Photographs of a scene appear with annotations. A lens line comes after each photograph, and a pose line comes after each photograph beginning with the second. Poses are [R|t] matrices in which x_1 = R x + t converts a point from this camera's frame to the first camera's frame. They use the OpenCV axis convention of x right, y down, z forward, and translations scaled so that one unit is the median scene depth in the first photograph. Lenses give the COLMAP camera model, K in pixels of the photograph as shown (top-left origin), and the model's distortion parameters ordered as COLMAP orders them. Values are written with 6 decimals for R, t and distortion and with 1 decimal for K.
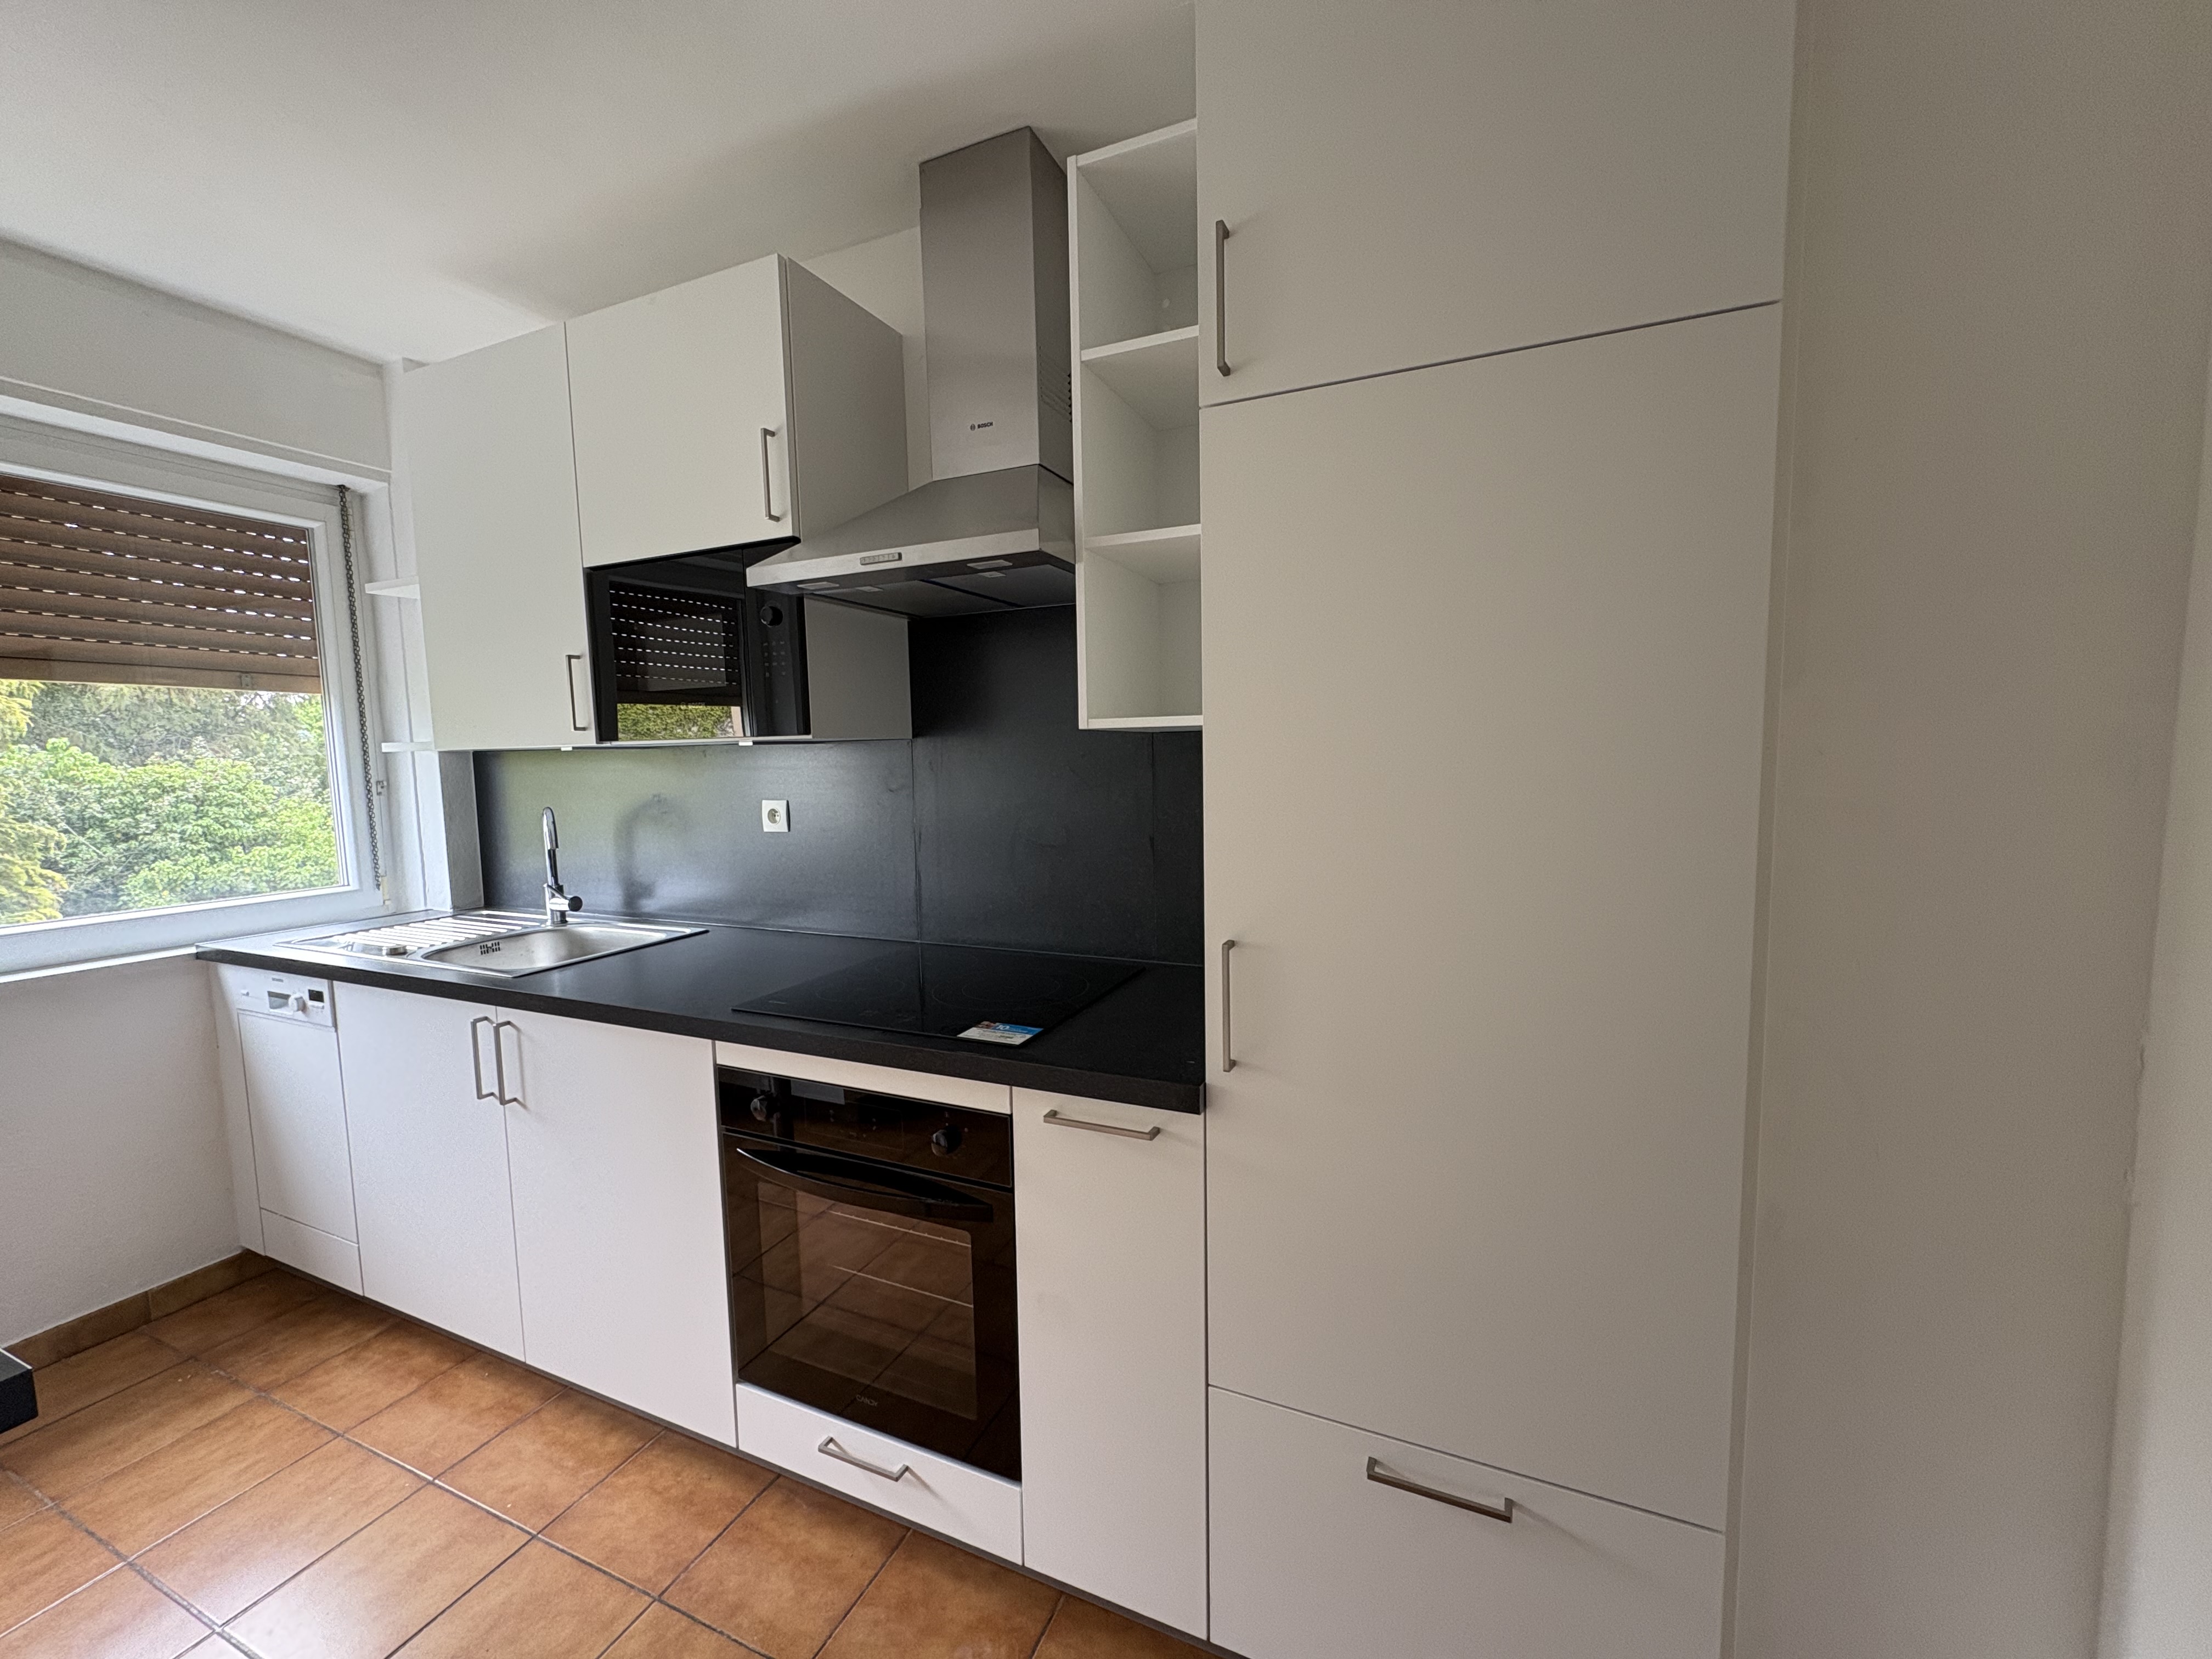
lens RADIAL K [[879.7, 0, 1112.4], [0, 879.7, 828.7], [0, 0, 1]] dist [-0.000119, 0.000263]
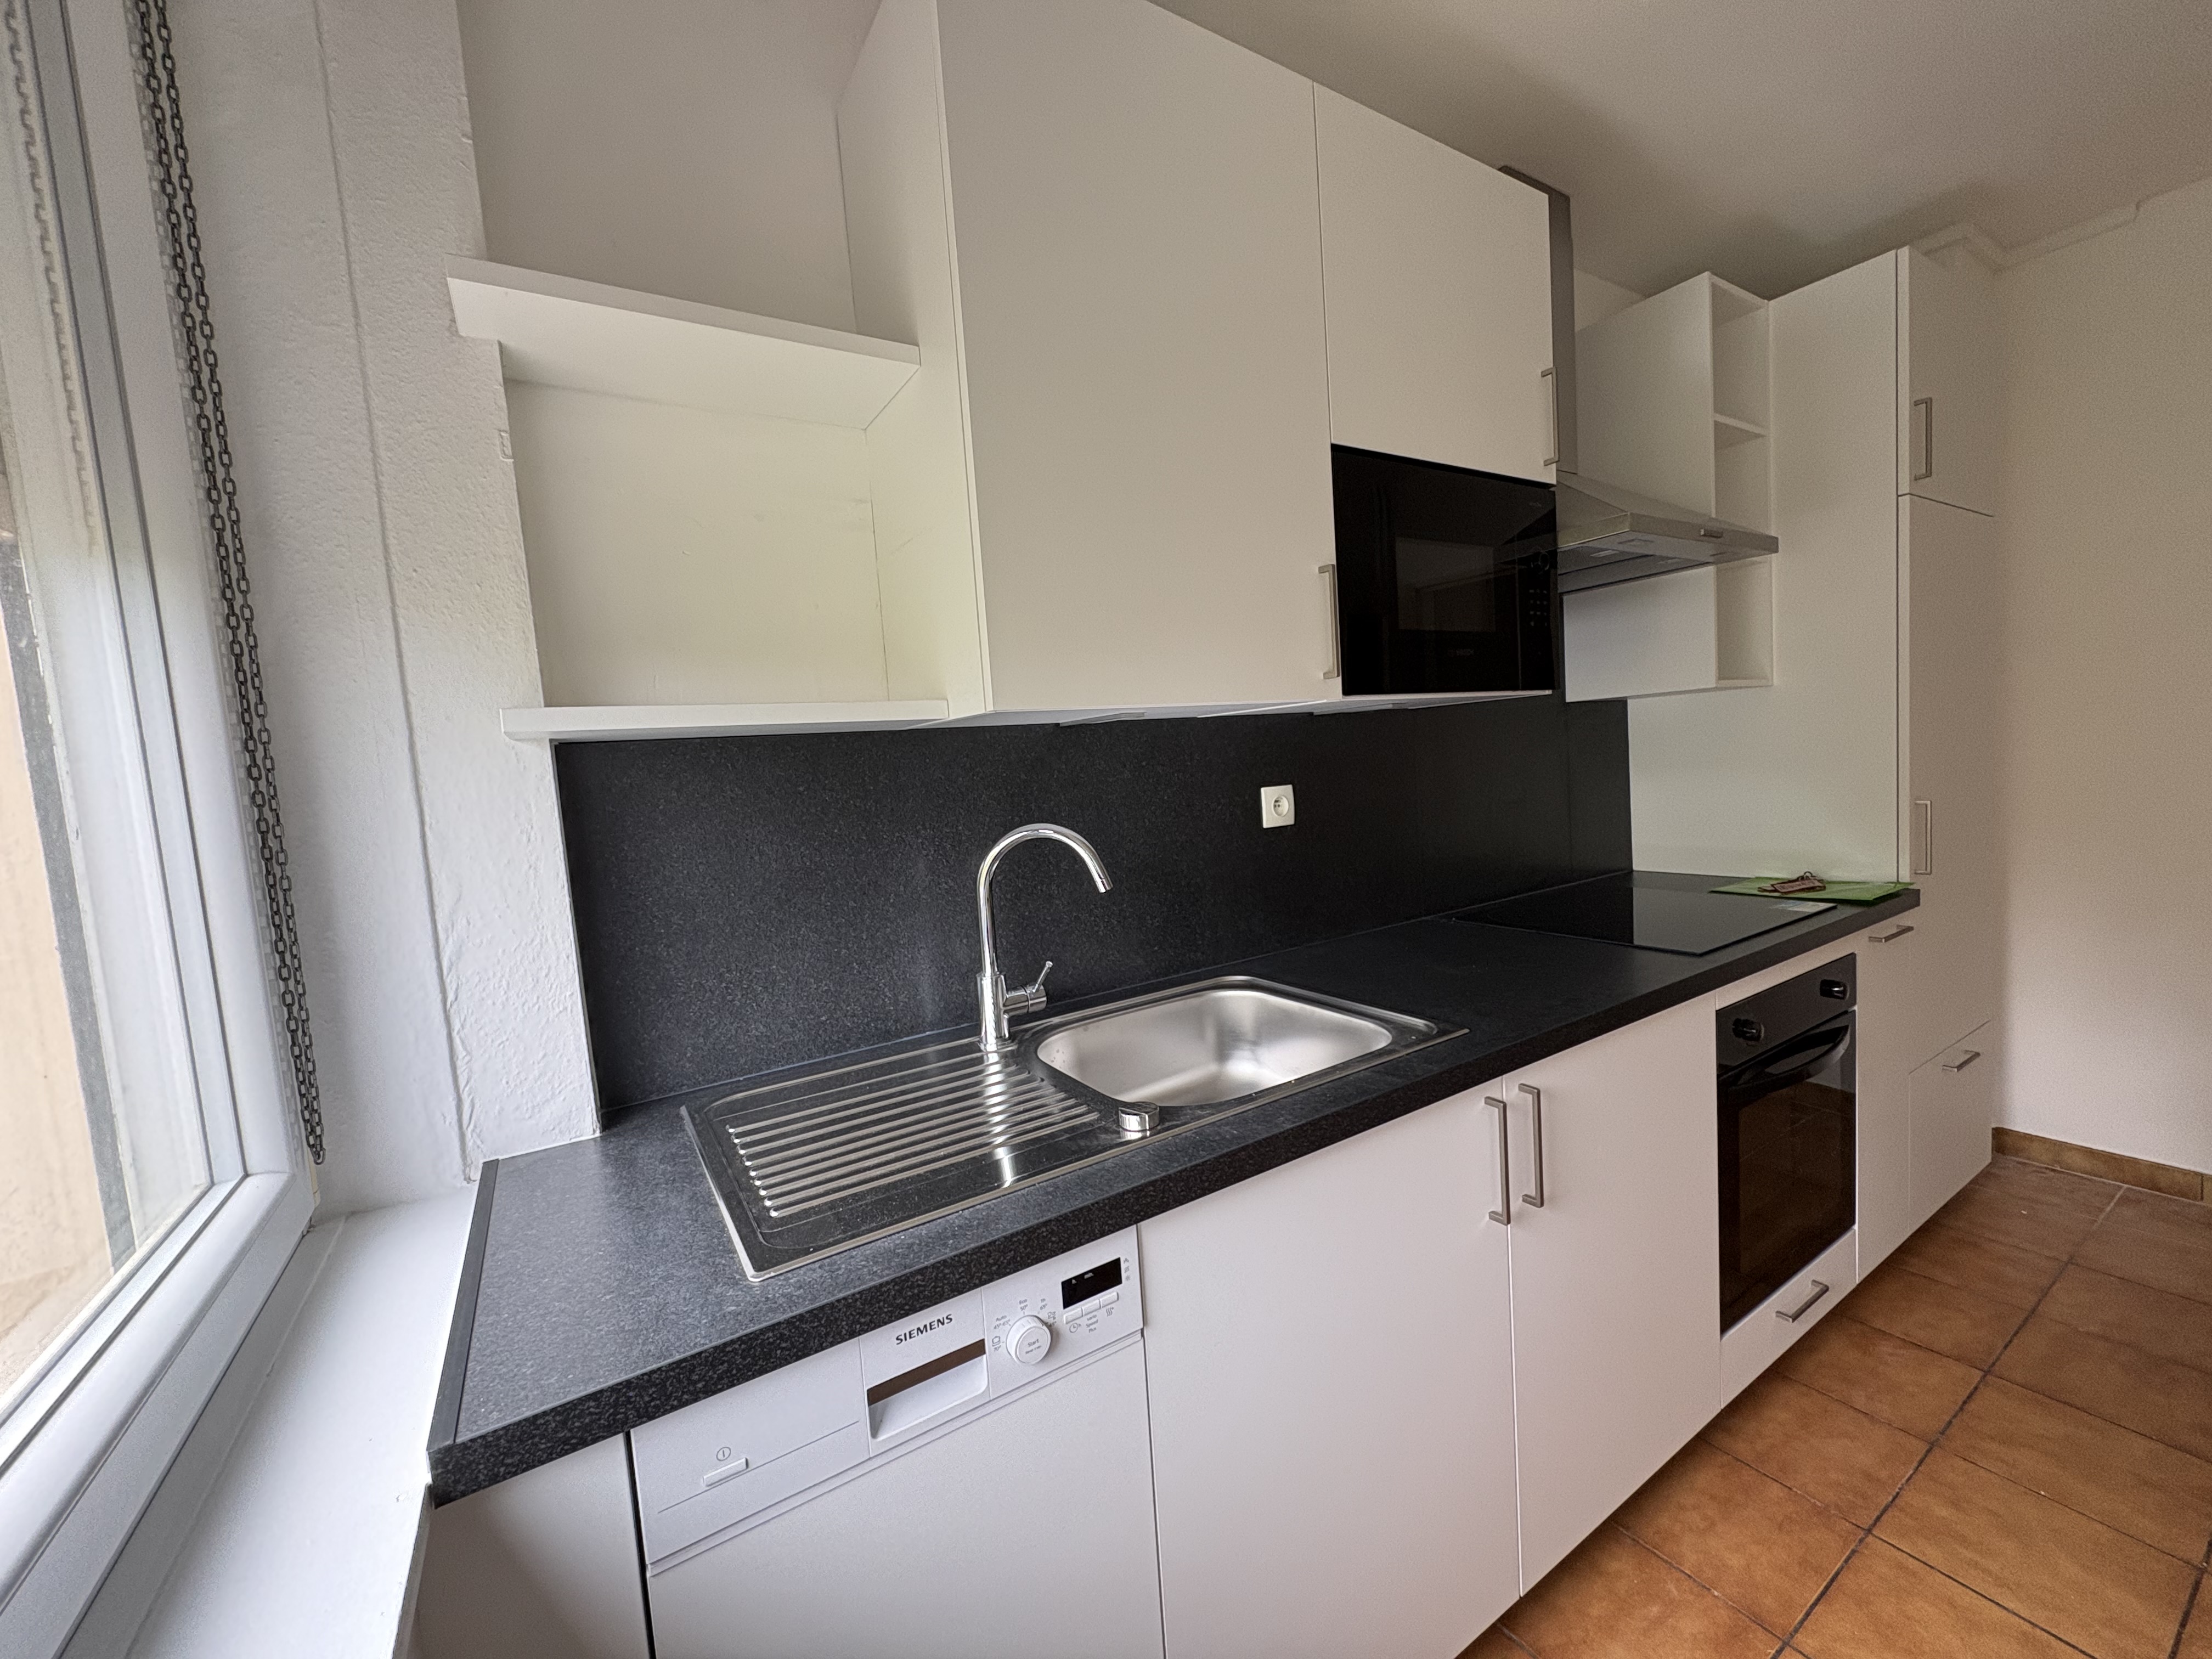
lens RADIAL K [[879.7, 0, 1112.4], [0, 879.7, 828.7], [0, 0, 1]] dist [-0.000119, 0.000263]
pose [[0.559171, -0.084177, 0.824768, -1.322355], [0.130714, 0.991341, 0.012557, -0.028028], [-0.818683, 0.100787, 0.565332, 0.798983]]
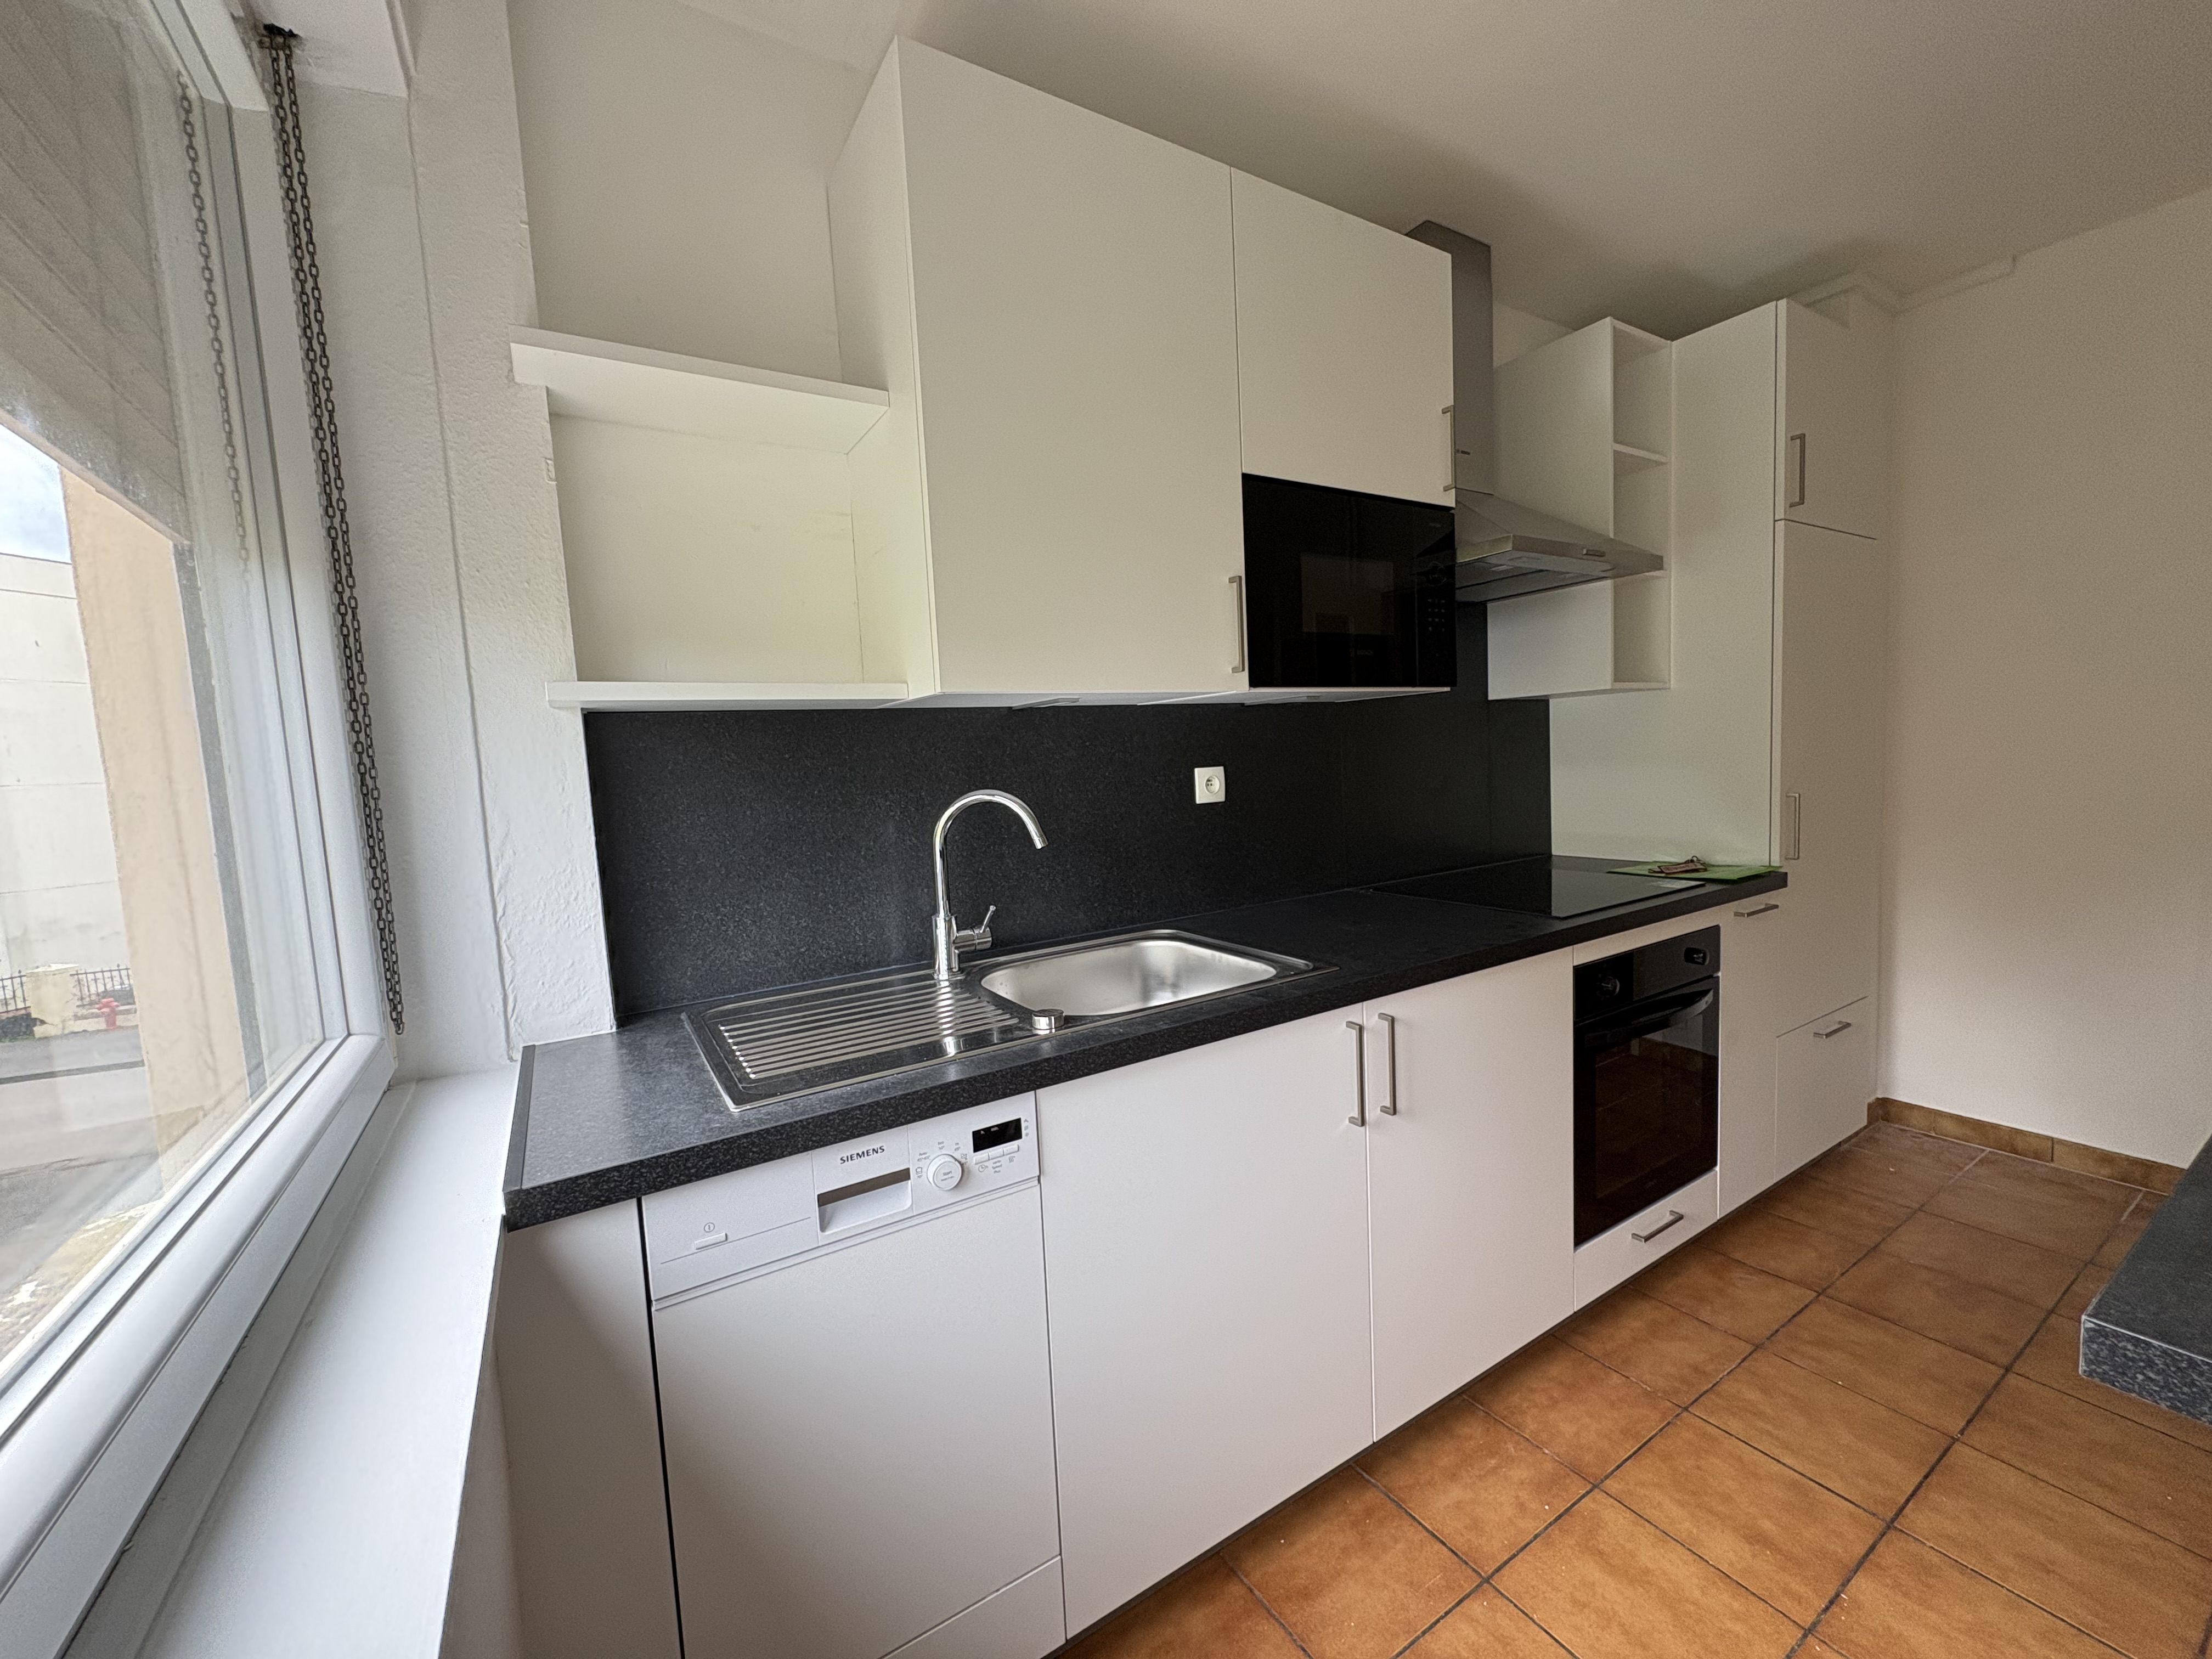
lens RADIAL K [[879.7, 0, 1112.4], [0, 879.7, 828.7], [0, 0, 1]] dist [-0.000119, 0.000263]
pose [[0.564252, -0.077778, 0.821931, -1.395387], [0.110864, 0.993674, 0.017922, 0.003482], [-0.818125, 0.081010, 0.569305, 0.676337]]
